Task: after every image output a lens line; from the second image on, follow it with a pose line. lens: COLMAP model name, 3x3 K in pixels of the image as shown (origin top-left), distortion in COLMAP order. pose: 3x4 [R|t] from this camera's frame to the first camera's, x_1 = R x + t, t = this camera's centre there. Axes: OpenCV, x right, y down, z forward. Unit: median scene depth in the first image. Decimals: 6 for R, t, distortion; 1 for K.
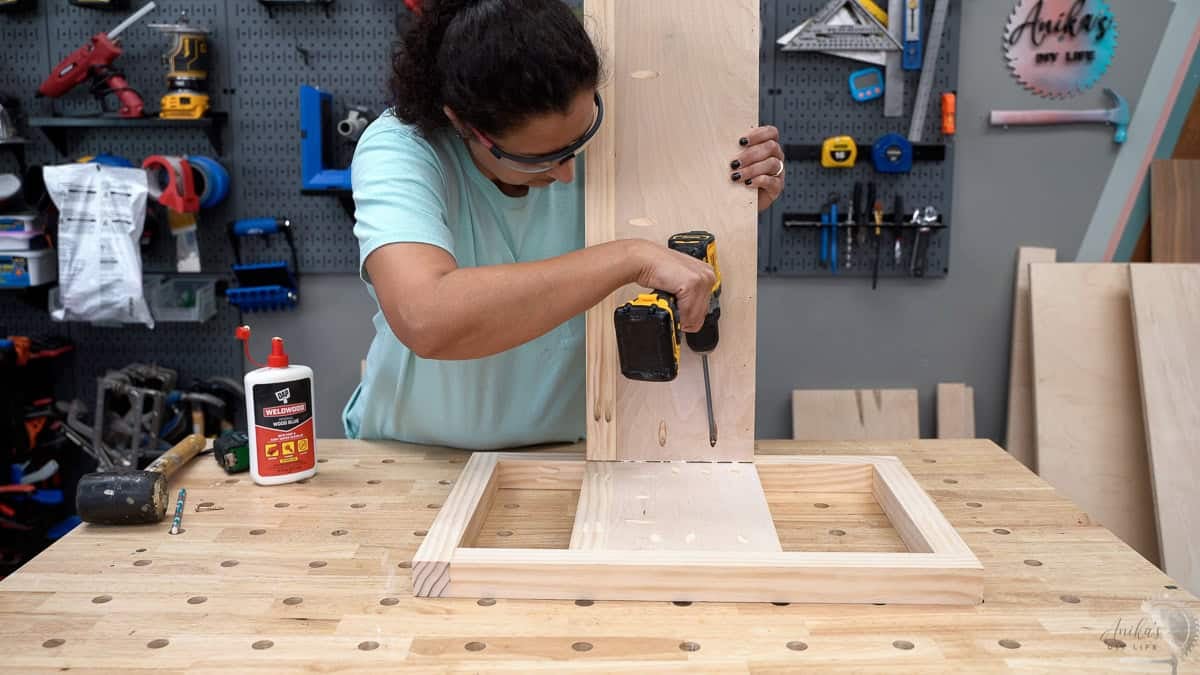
lens RADIAL K [[1126.4, 0, 602.1], [0, 1126.4, 337.2], [0, 0, 1]] dist [-0.029808, 0.000000]
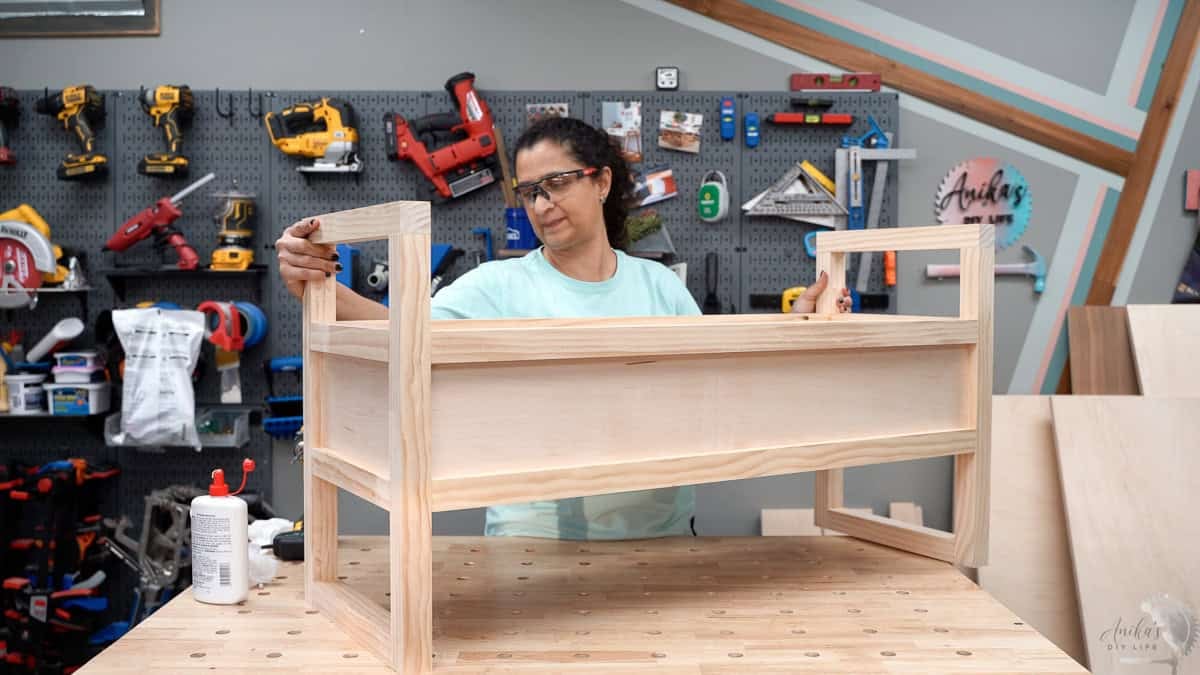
lens RADIAL K [[1126.4, 0, 603.4], [0, 1126.4, 329.8], [0, 0, 1]] dist [-0.029808, 0.000000]
pose [[0.999926, 0.001550, 0.012034, -0.002697], [0.000067, 0.991088, -0.133205, 0.019984], [-0.012133, 0.133196, 0.991015, -0.143389]]
